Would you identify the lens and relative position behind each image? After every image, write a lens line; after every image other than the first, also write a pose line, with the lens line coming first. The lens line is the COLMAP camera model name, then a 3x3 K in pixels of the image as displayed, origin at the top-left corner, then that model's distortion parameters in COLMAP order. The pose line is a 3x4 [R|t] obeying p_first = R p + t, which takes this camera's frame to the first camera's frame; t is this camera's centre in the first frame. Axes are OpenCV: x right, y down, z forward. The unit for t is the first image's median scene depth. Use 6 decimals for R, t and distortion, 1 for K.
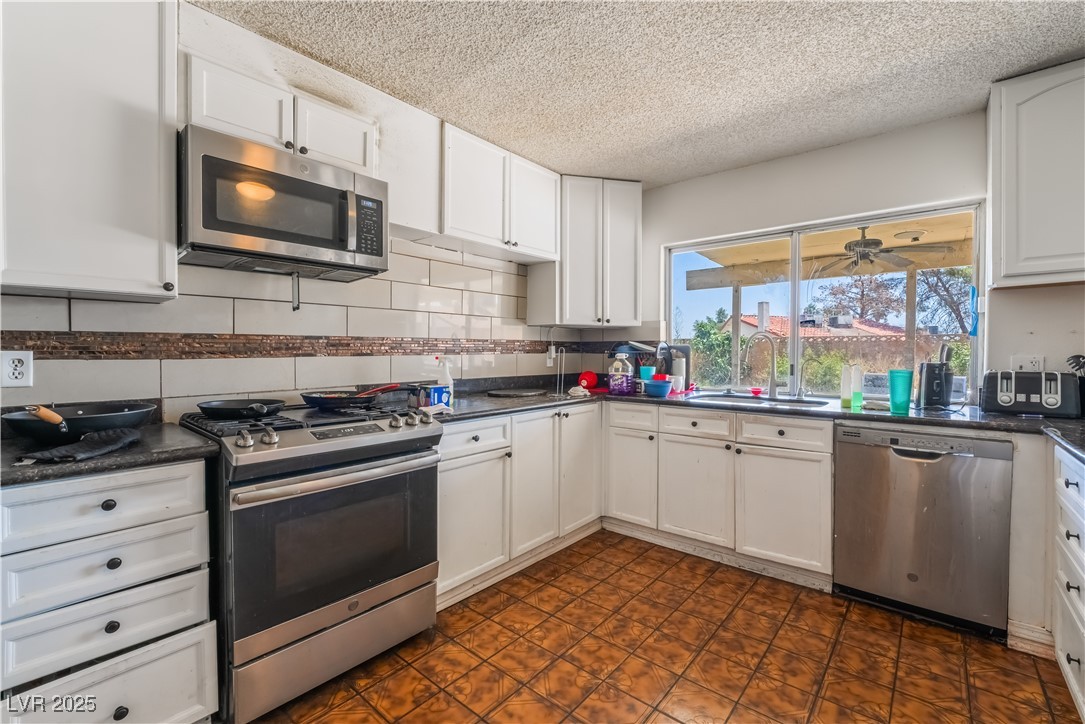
lens RADIAL K [[454.7, 0, 544.3], [0, 454.7, 358.4], [0, 0, 1]] dist [-0.003312, 0.000446]
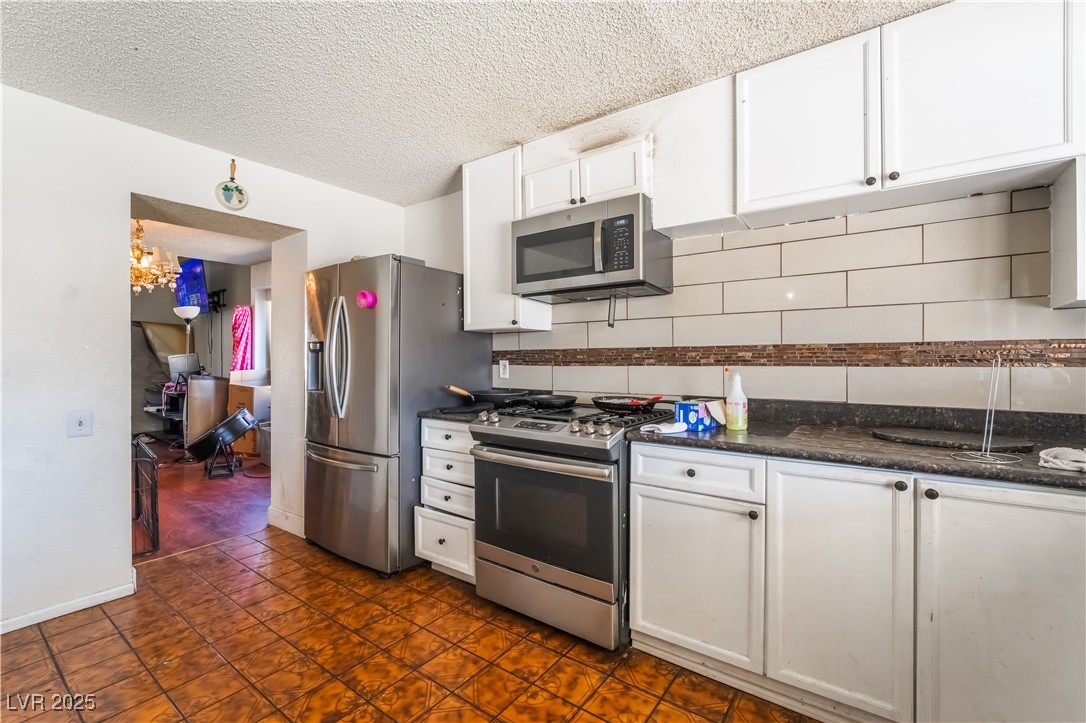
lens RADIAL K [[455.1, 0, 544.8], [0, 455.1, 357.9], [0, 0, 1]] dist [-0.003312, 0.000446]
pose [[0.111401, -0.001739, -0.993774, 0.686056], [-0.014927, 0.999883, -0.003423, -0.018109], [0.993663, 0.015216, 0.111362, 0.747599]]
